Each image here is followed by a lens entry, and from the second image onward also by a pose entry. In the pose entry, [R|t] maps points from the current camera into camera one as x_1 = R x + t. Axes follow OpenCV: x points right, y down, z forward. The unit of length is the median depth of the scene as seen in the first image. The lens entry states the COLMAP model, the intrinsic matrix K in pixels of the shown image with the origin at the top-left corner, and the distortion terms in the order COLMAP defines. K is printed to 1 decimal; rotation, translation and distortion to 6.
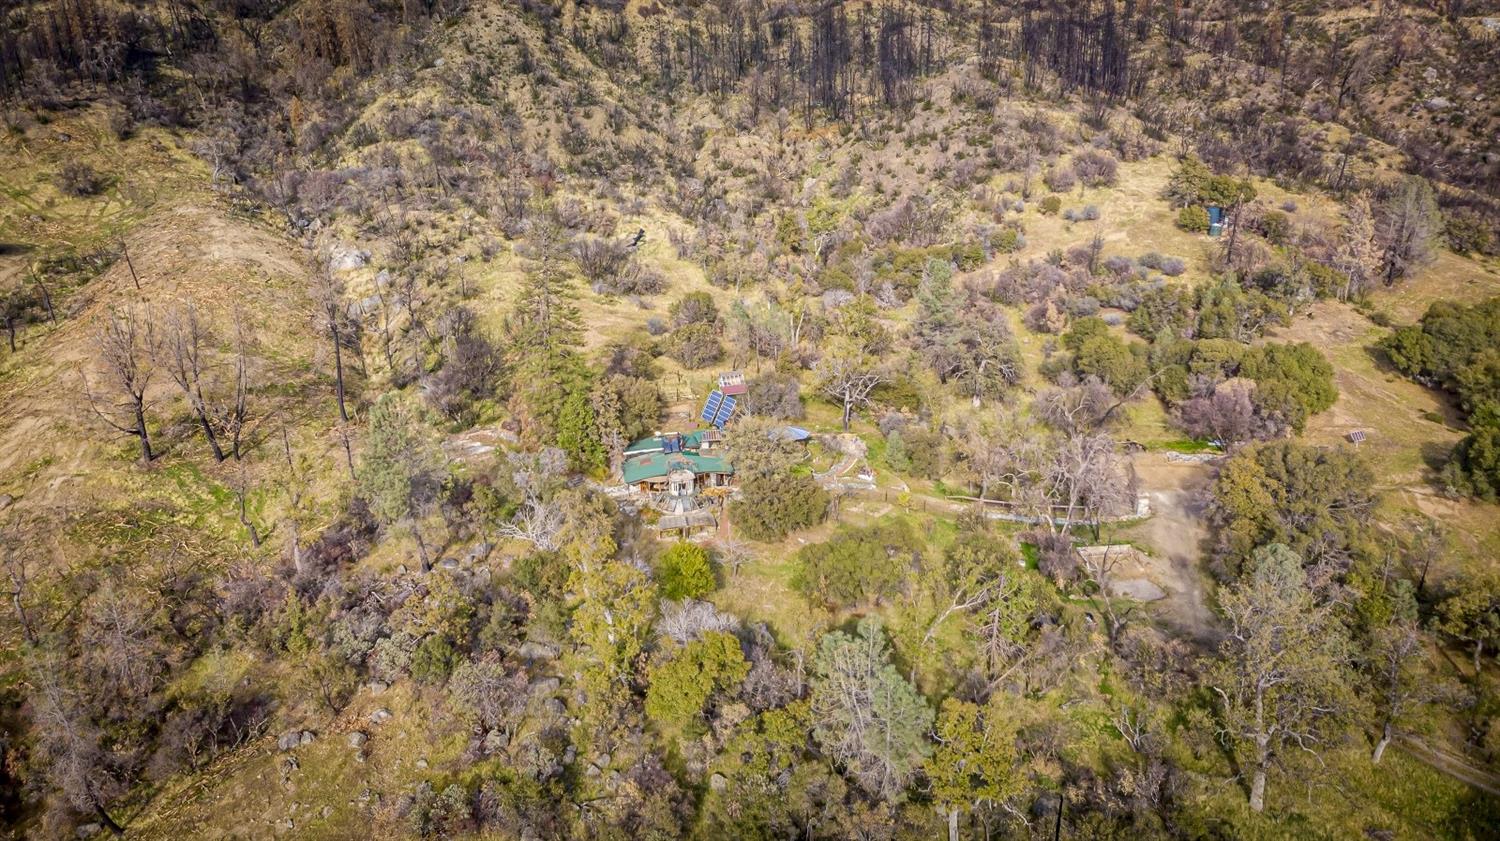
lens RADIAL K [[1131.5, 0, 750.0], [0, 1131.5, 420.5], [0, 0, 1]] dist [0.005404, 0.047156]
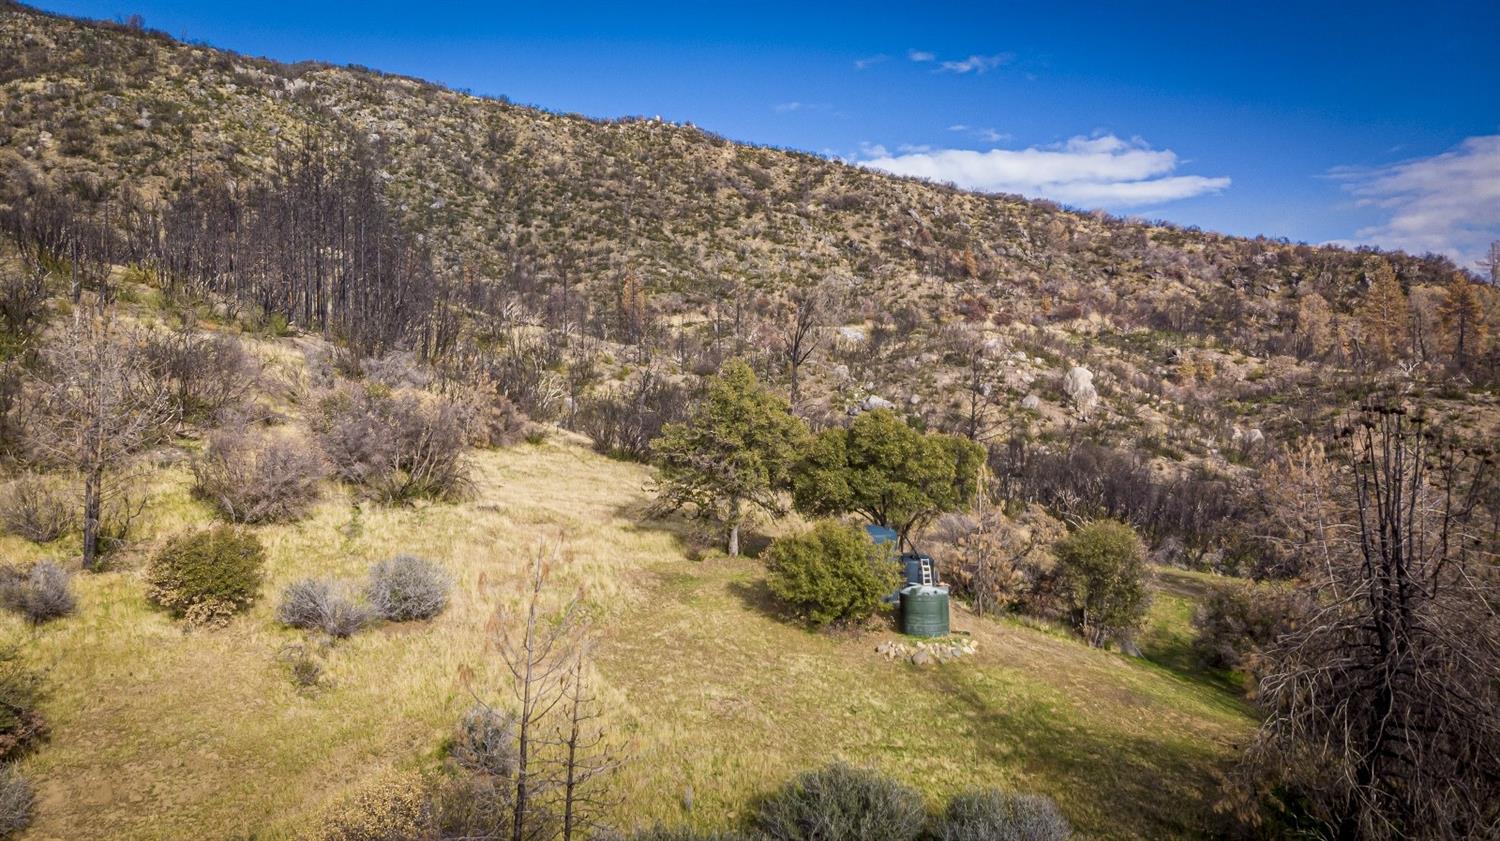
lens RADIAL K [[1116.7, 0, 750.0], [0, 1116.7, 420.5], [0, 0, 1]] dist [-0.046173, 0.148591]
pose [[0.805485, 0.002803, 0.592610, 0.232779], [0.206591, 0.935930, -0.285228, -0.142310], [-0.555441, 0.352175, 0.753299, 0.811336]]
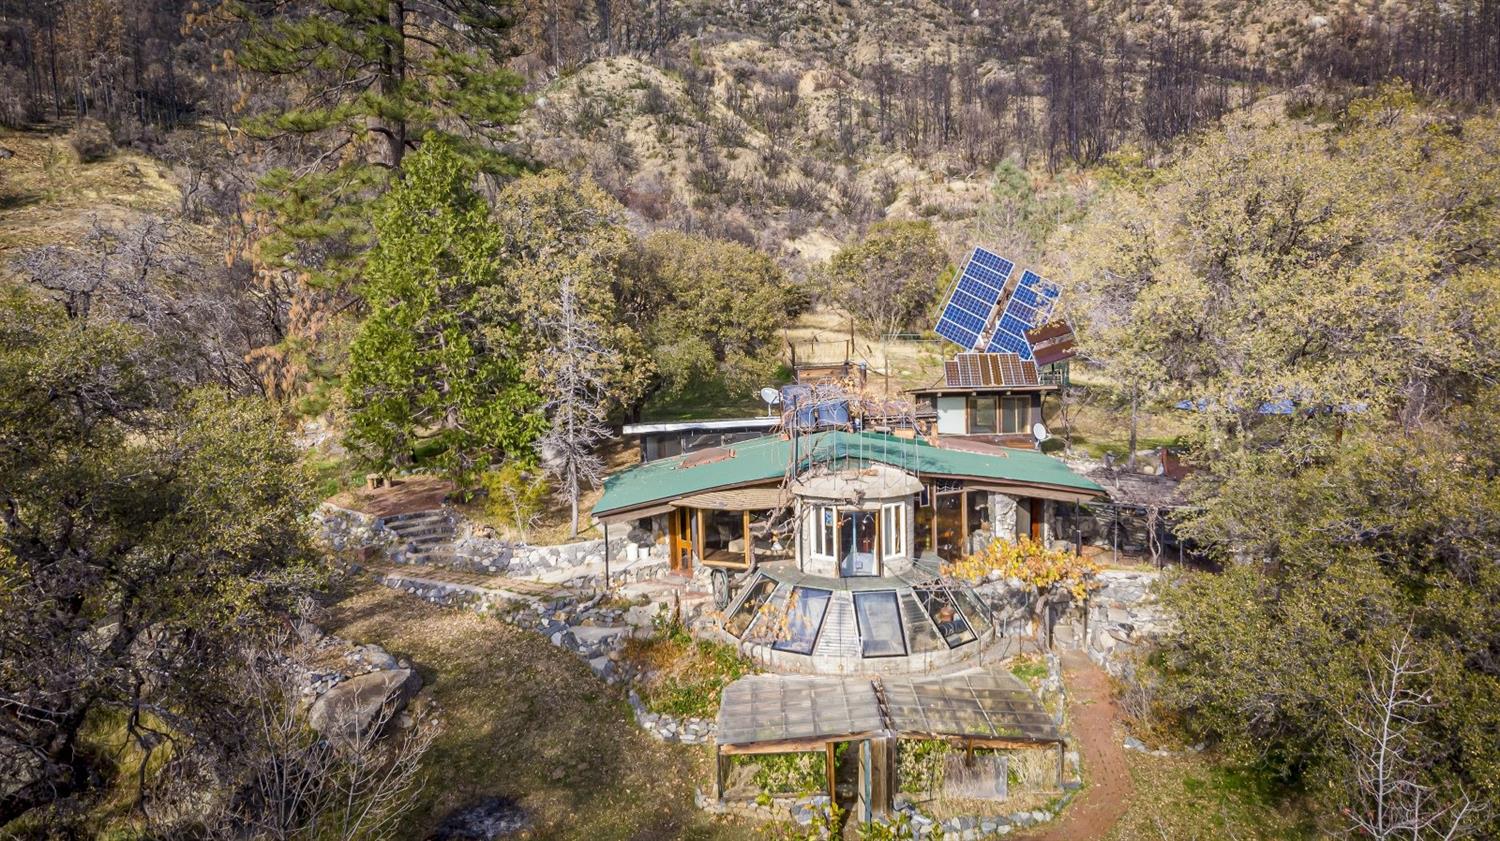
lens RADIAL K [[1116.7, 0, 750.0], [0, 1116.7, 420.5], [0, 0, 1]] dist [-0.046173, 0.148591]
pose [[0.987774, 0.016287, -0.155038, -0.029391], [-0.049399, 0.975976, -0.212204, 0.048729], [0.147857, 0.217268, 0.964849, 0.483467]]
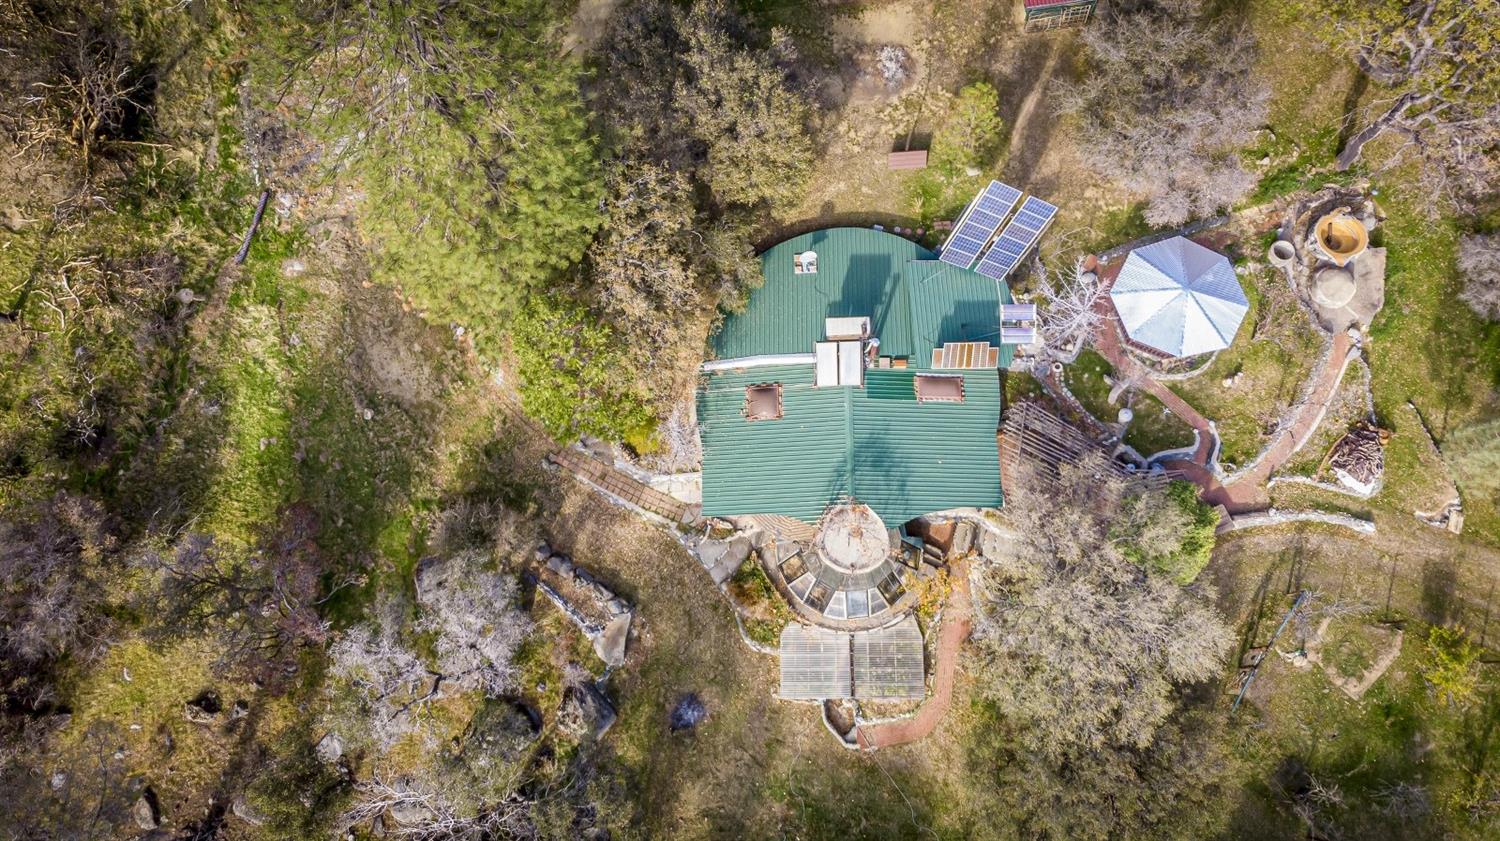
lens RADIAL K [[1116.7, 0, 750.0], [0, 1116.7, 420.5], [0, 0, 1]] dist [-0.046173, 0.148591]
pose [[0.989330, 0.140306, -0.039251, -0.051516], [-0.045039, 0.550744, 0.833458, -0.161773], [0.138556, -0.822797, 0.551187, 0.500604]]
